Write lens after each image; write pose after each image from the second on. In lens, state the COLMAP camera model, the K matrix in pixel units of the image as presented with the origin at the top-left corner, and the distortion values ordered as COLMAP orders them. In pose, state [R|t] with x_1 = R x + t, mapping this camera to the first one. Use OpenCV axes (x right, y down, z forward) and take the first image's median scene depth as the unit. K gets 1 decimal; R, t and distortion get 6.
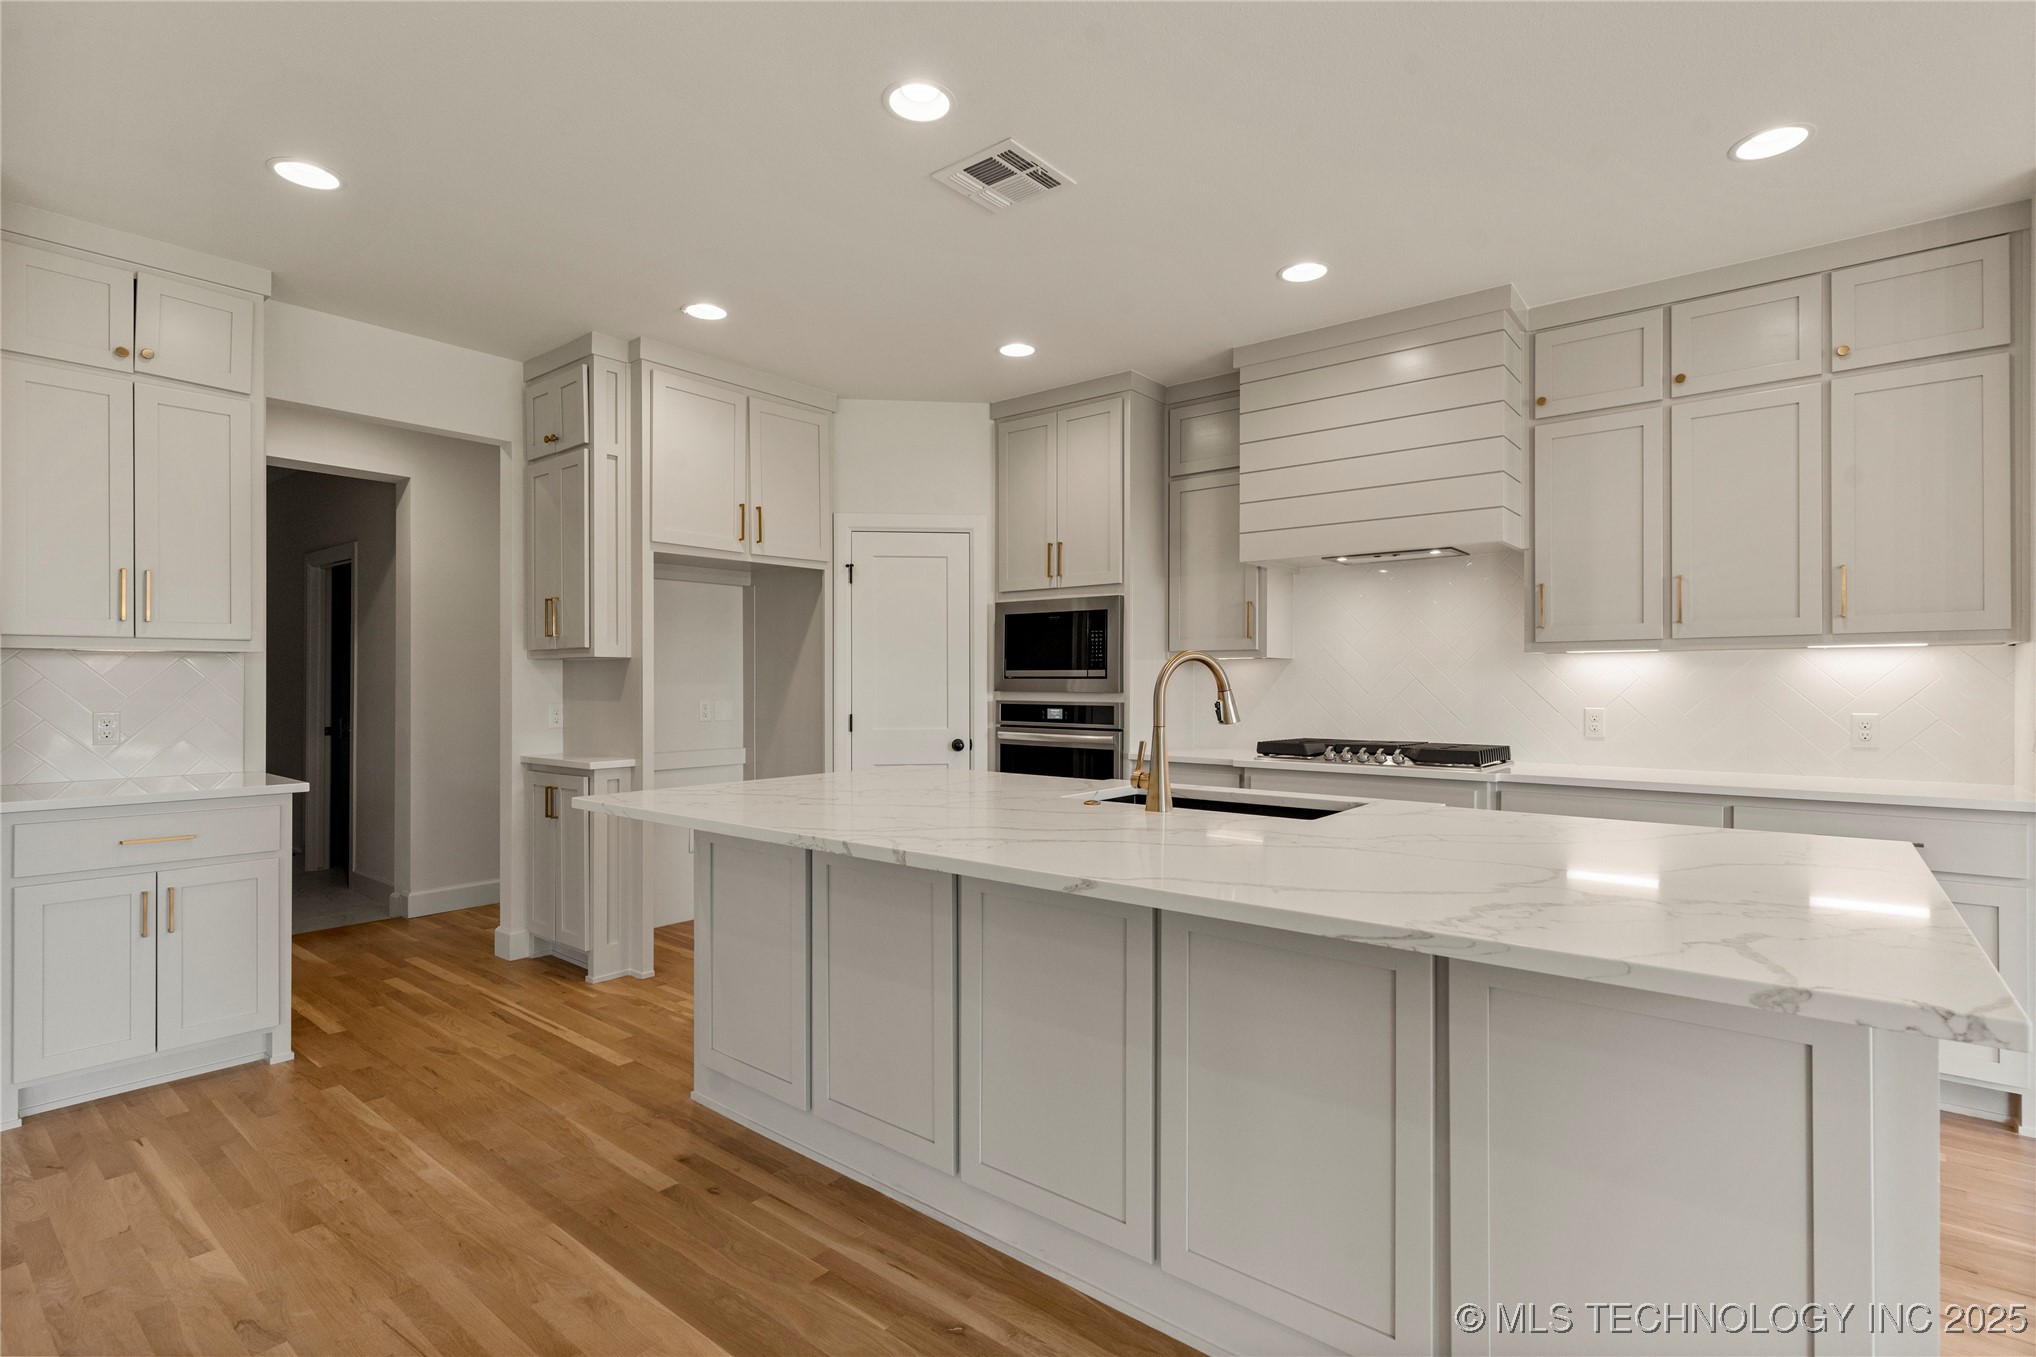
lens RADIAL K [[971.3, 0, 1010.8], [0, 971.3, 677.4], [0, 0, 1]] dist [0.001943, 0.000725]
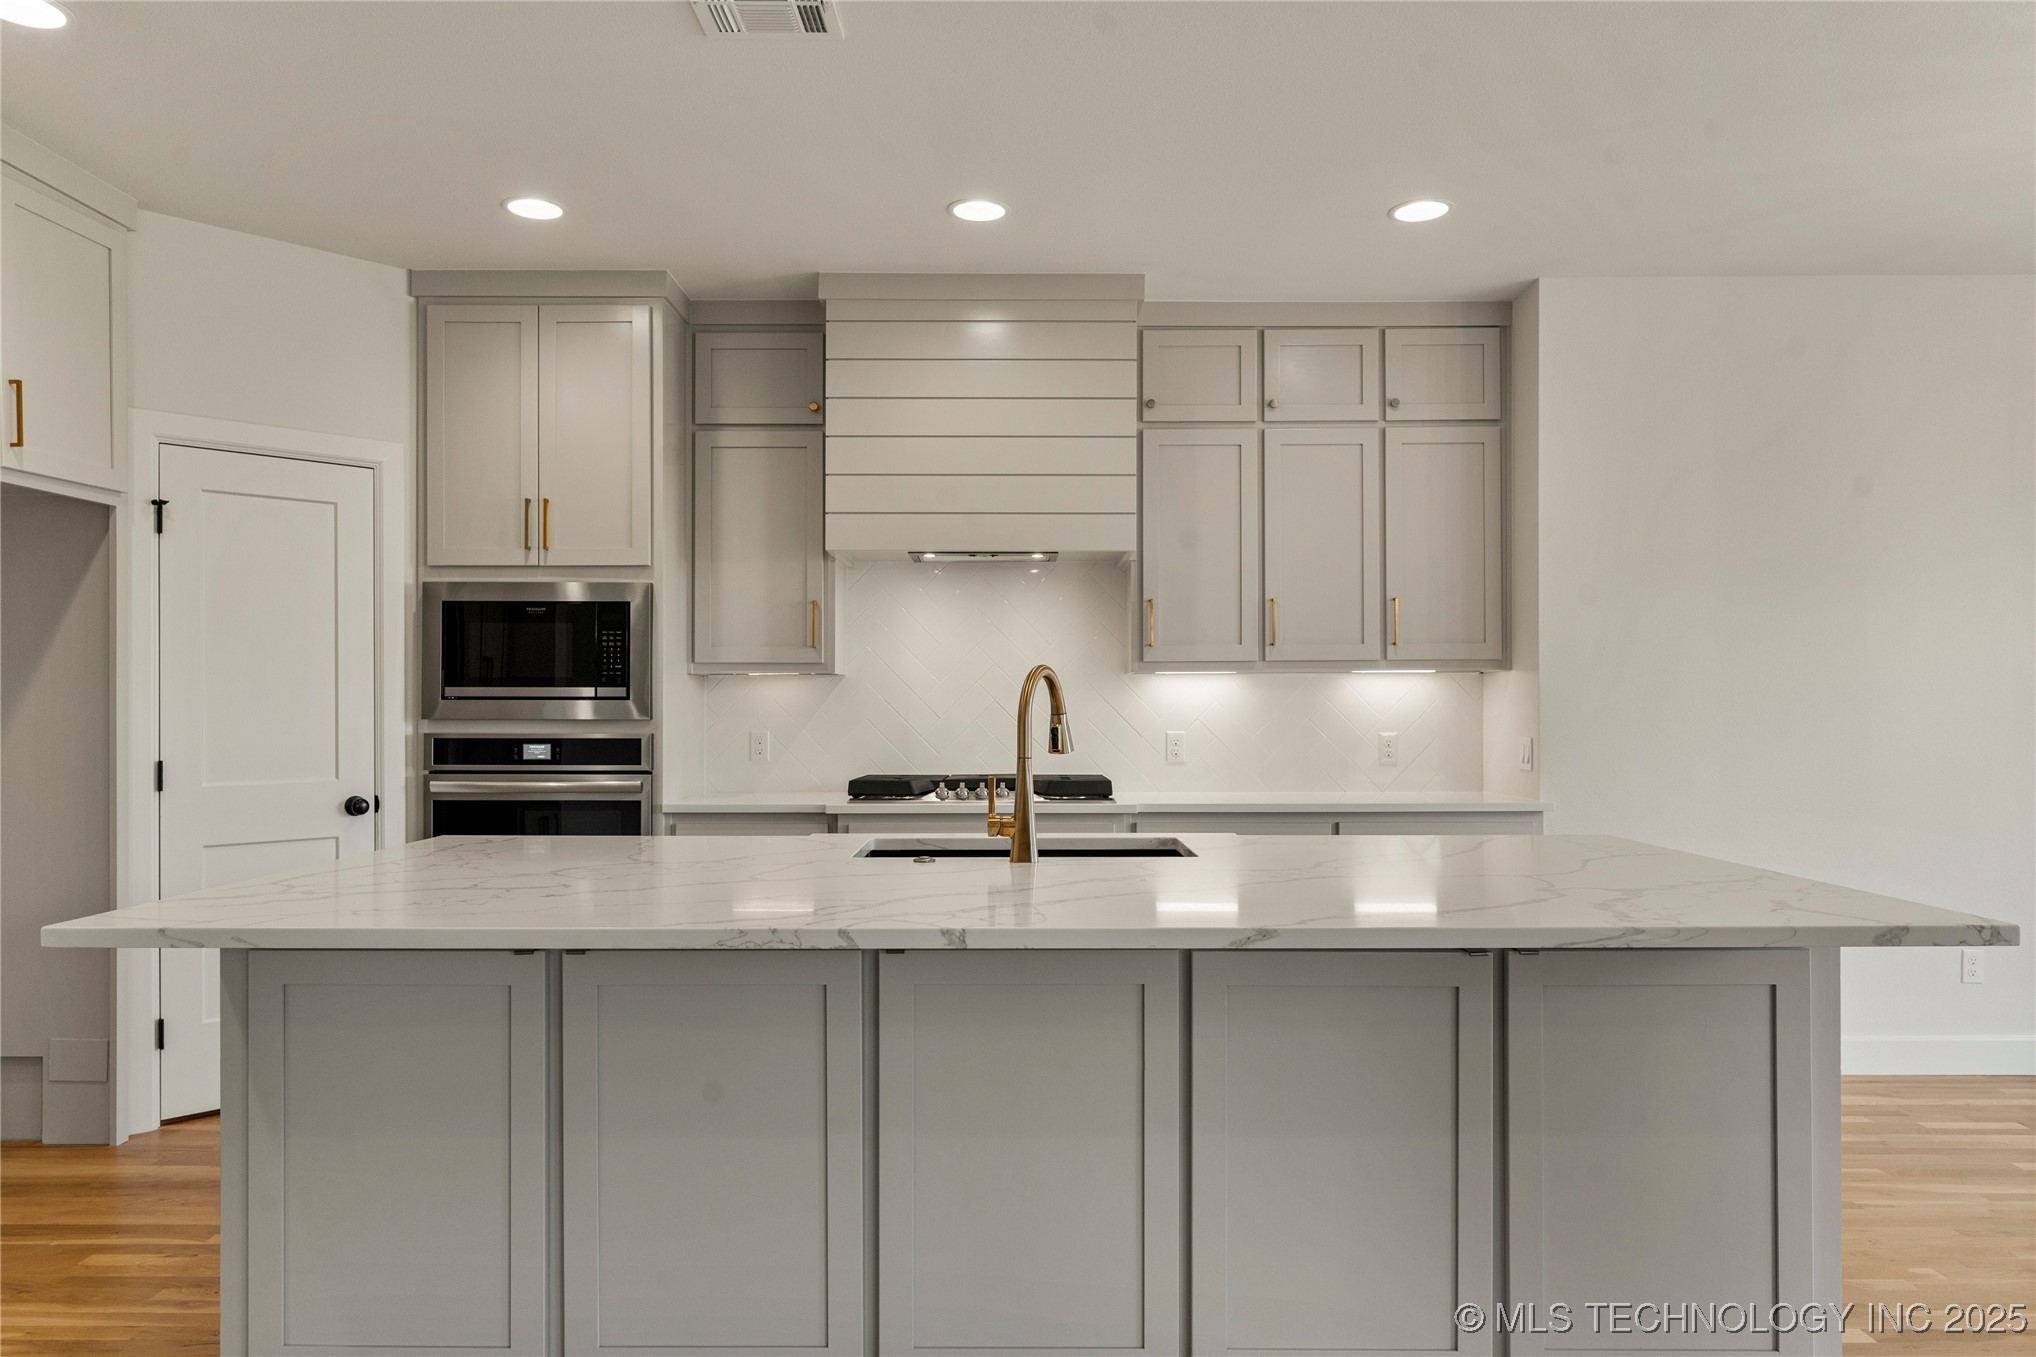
lens RADIAL K [[1322.7, 0, 1019.6], [0, 1322.7, 706.4], [0, 0, 1]] dist [-0.000452, 0.003220]
pose [[0.775255, -0.000606, 0.631648, -0.304996], [-0.002293, 0.999990, 0.003774, 0.001877], [-0.631644, -0.004374, 0.775246, 0.080658]]
